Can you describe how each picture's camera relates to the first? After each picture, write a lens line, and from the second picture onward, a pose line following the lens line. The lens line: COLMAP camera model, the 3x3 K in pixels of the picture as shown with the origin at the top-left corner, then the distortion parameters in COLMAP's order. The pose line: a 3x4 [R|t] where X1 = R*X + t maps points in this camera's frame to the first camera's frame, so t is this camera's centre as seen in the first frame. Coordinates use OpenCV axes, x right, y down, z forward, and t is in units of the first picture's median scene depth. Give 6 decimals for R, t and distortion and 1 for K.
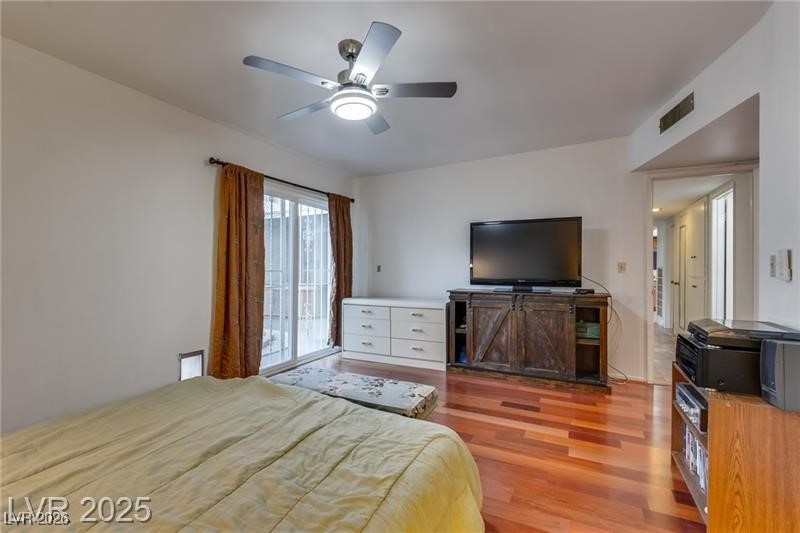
lens RADIAL K [[367.3, 0, 394.3], [0, 367.3, 265.6], [0, 0, 1]] dist [0.002876, -0.001015]
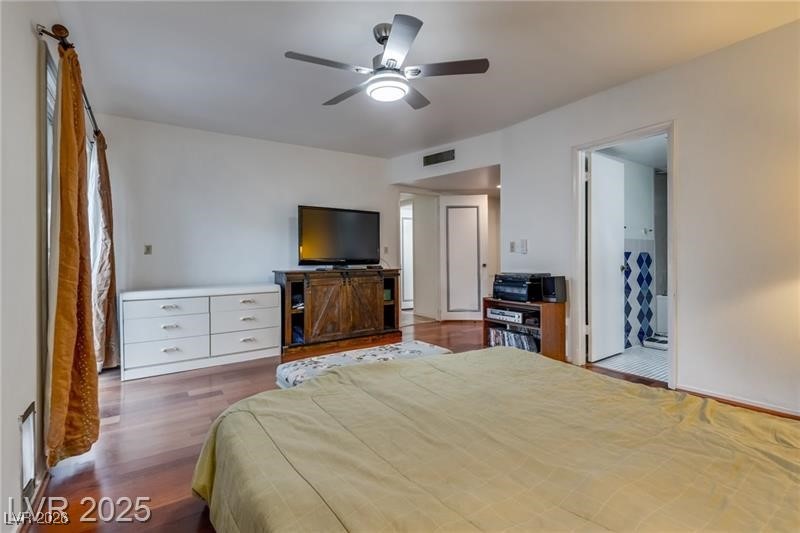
lens RADIAL K [[367.3, 0, 399.2], [0, 367.3, 261.6], [0, 0, 1]] dist [0.002876, -0.001015]
pose [[0.462023, -0.012719, 0.886777, -0.608093], [0.003198, 0.999915, 0.012676, 0.029960], [-0.886862, -0.003021, 0.462024, 0.288160]]
